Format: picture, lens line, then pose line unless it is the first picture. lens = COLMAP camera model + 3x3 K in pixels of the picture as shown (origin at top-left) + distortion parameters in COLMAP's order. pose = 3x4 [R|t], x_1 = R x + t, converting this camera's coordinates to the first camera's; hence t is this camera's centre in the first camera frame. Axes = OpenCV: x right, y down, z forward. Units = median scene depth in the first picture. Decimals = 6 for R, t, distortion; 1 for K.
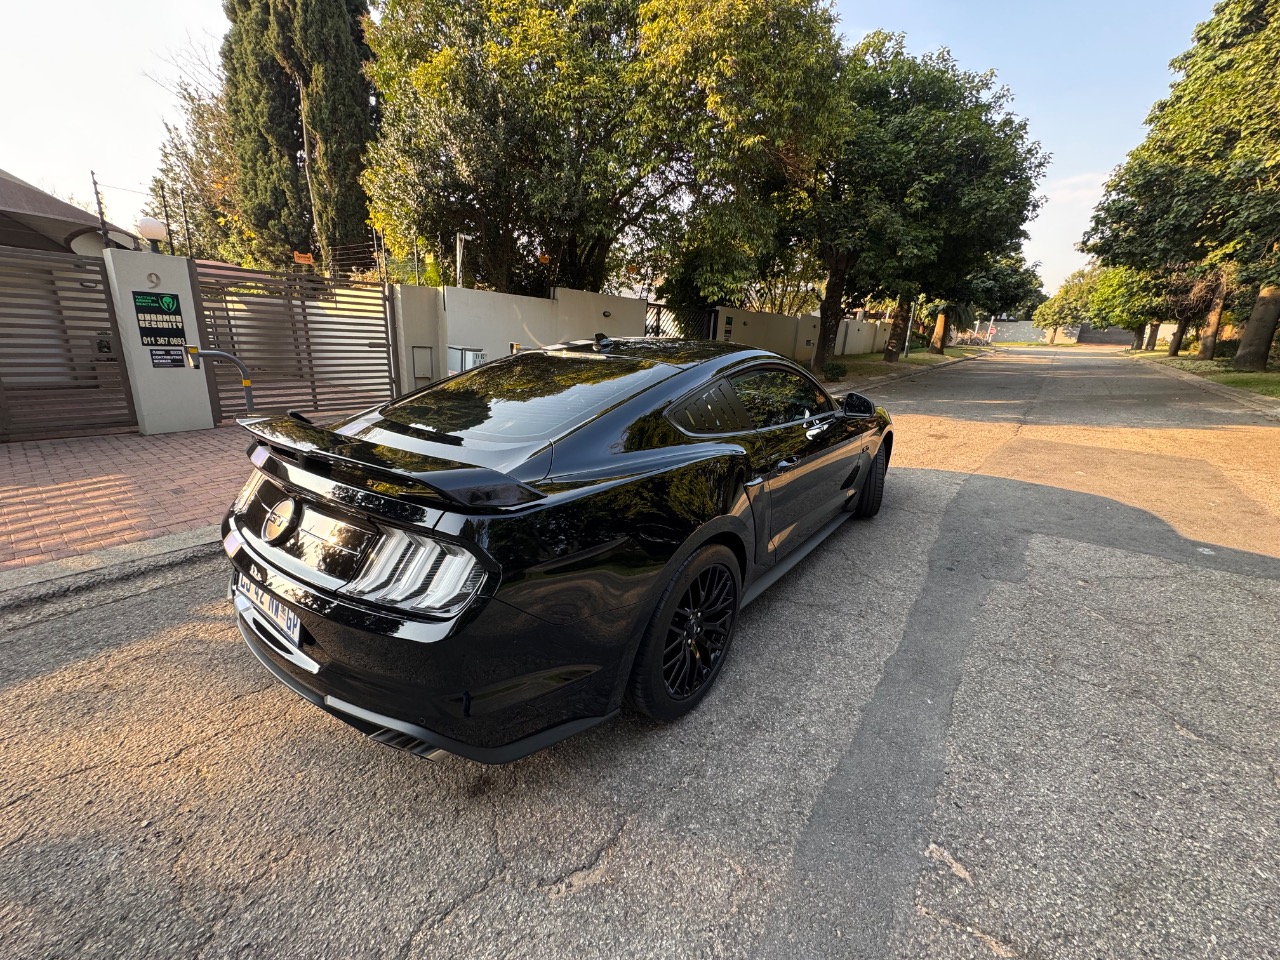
lens RADIAL K [[511.2, 0, 633.7], [0, 511.2, 481.9], [0, 0, 1]] dist [-0.001427, -0.000665]
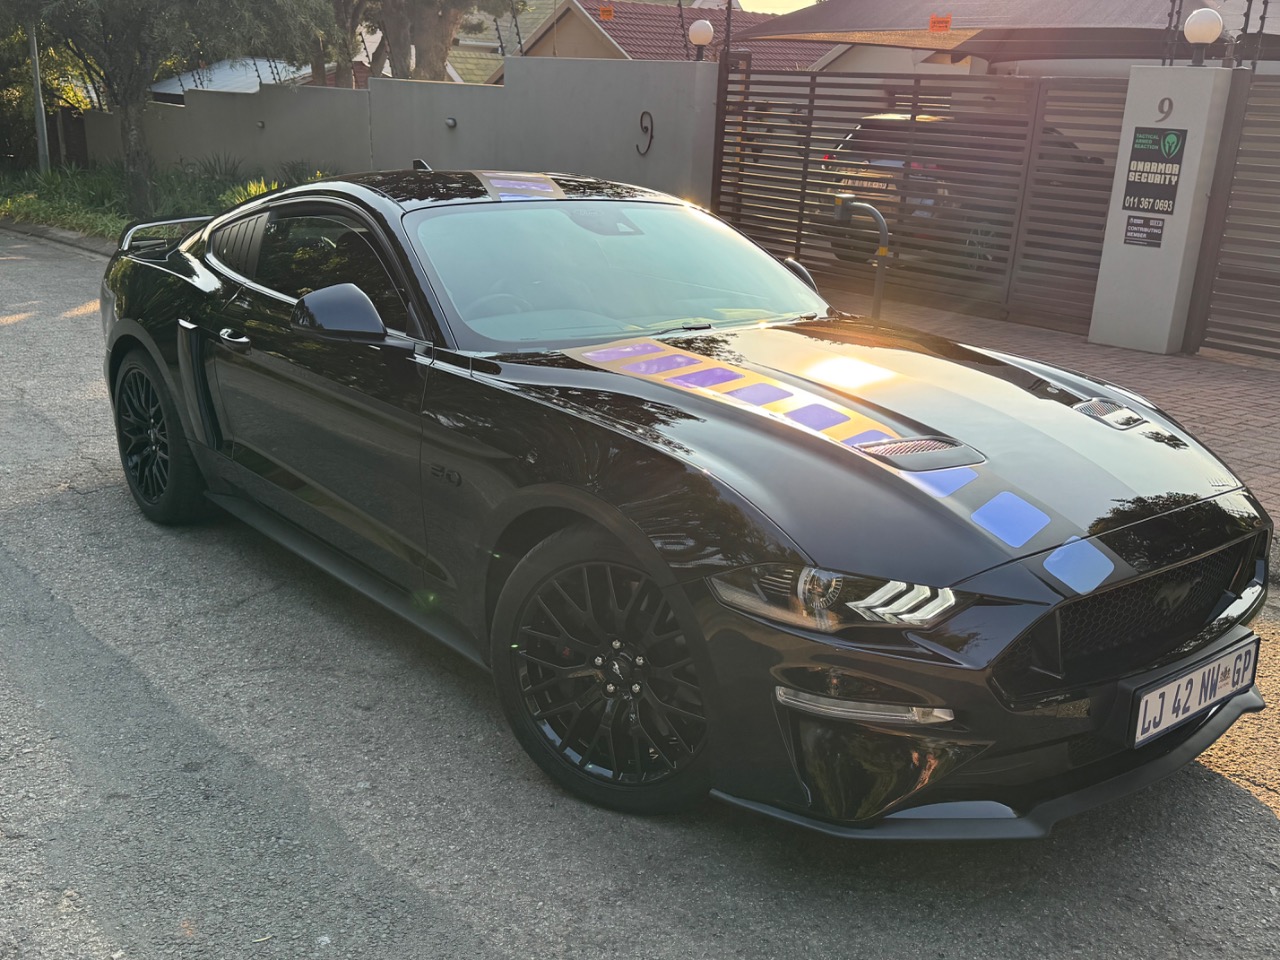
lens RADIAL K [[1277.9, 0, 638.9], [0, 1277.9, 479.8], [0, 0, 1]] dist [-0.016384, 0.000000]
pose [[-0.213963, 0.221829, -0.951321, 0.788520], [-0.322180, 0.903356, 0.283106, -0.218095], [0.922182, 0.367071, -0.121816, 0.761785]]
